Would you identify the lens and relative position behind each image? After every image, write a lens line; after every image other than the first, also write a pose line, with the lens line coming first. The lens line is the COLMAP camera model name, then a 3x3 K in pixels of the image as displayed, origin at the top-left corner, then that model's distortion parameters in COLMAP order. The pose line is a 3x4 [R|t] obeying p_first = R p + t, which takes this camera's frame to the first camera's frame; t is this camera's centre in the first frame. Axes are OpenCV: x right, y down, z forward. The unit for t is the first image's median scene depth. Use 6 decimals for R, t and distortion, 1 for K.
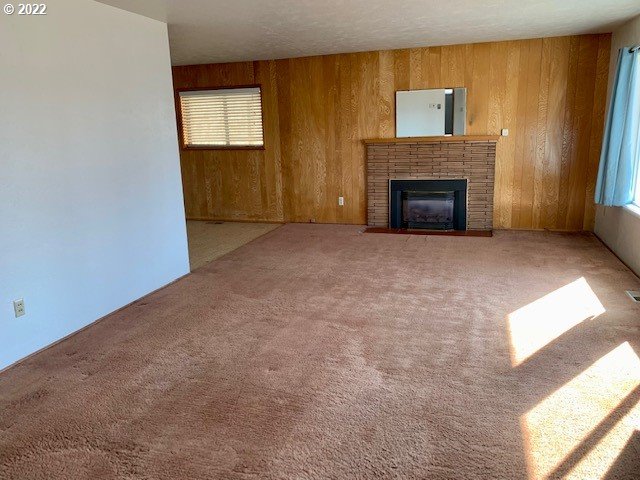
lens RADIAL K [[500.4, 0, 332.0], [0, 500.4, 239.1], [0, 0, 1]] dist [0.081656, -0.123427]
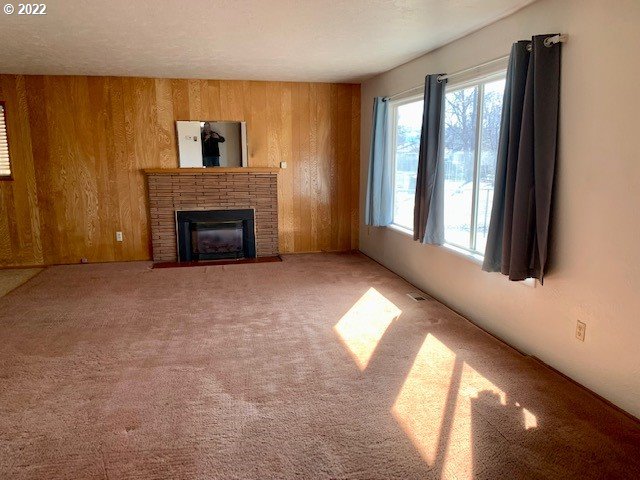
lens RADIAL K [[500.4, 0, 332.0], [0, 500.4, 239.1], [0, 0, 1]] dist [0.081656, -0.123427]
pose [[0.857264, -0.060731, 0.511283, -0.133938], [0.094527, 0.994705, -0.040340, 0.001876], [-0.506126, 0.082912, 0.858465, 0.031808]]
